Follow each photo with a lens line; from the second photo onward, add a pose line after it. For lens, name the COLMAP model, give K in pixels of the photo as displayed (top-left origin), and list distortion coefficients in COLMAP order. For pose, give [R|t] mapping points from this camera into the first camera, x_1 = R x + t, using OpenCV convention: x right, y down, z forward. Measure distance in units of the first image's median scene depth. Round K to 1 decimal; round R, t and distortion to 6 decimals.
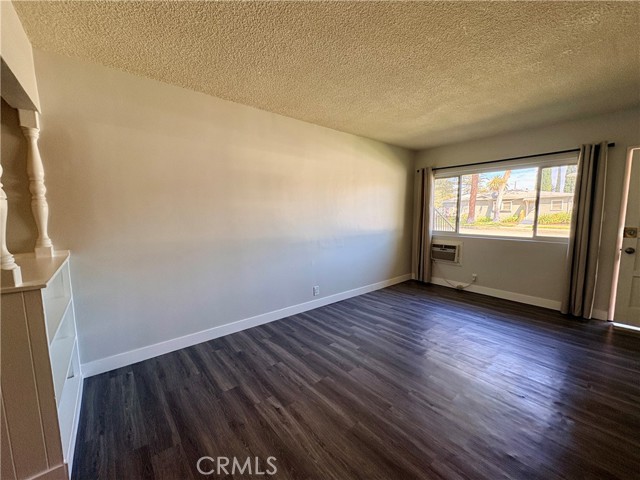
lens RADIAL K [[256.9, 0, 320.6], [0, 256.9, 242.4], [0, 0, 1]] dist [0.000165, 0.000190]
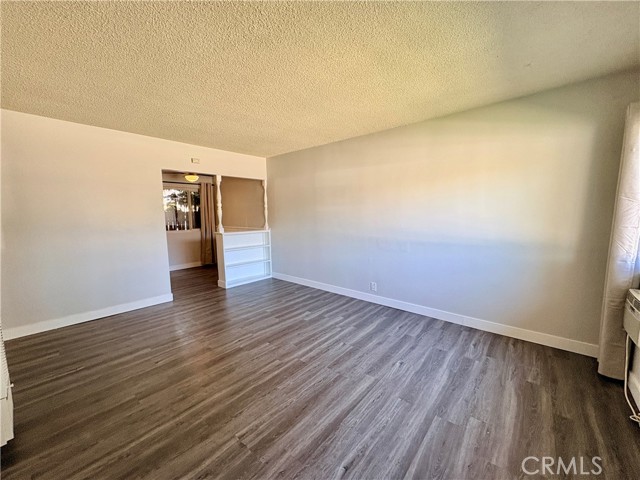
lens RADIAL K [[256.9, 0, 320.2], [0, 256.9, 236.7], [0, 0, 1]] dist [0.000165, 0.000190]
pose [[0.160929, 0.094617, -0.982420, 1.195055], [-0.104880, 0.991398, 0.078301, -0.095873], [0.981378, 0.090435, 0.169468, 0.707275]]
